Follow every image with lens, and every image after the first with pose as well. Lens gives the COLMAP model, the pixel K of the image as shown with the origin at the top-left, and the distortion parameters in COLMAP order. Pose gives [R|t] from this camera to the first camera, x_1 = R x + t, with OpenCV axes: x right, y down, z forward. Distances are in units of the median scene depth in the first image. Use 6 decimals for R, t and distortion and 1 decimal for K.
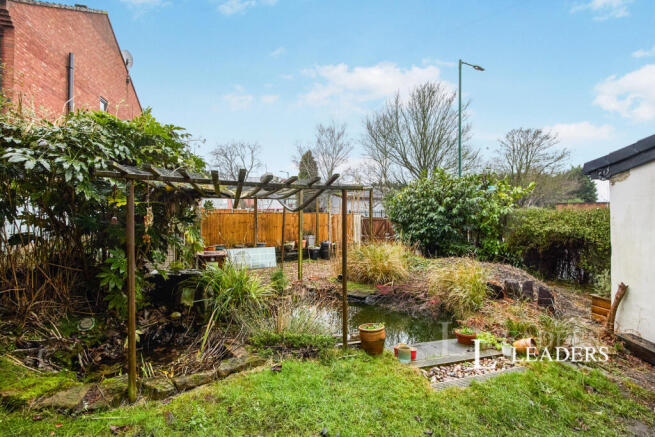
lens RADIAL K [[299.7, 0, 328.3], [0, 299.7, 213.5], [0, 0, 1]] dist [-0.001925, -0.000429]
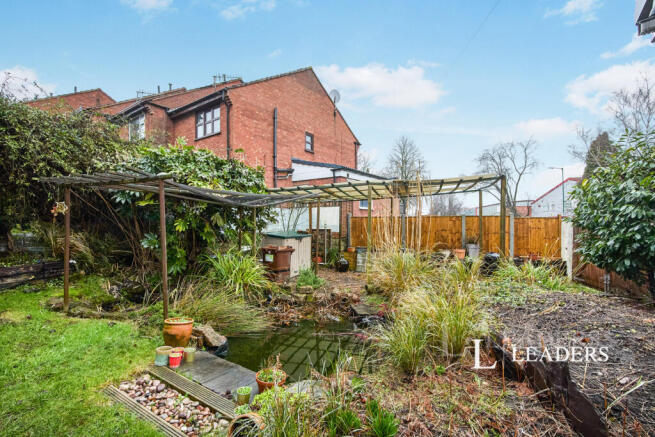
lens RADIAL K [[299.7, 0, 327.7], [0, 299.7, 223.8], [0, 0, 1]] dist [-0.001925, -0.000429]
pose [[0.635697, 0.001866, -0.771936, 0.426002], [-0.000580, 0.999998, 0.001939, 0.023838], [0.771938, -0.000785, 0.635697, 0.272622]]
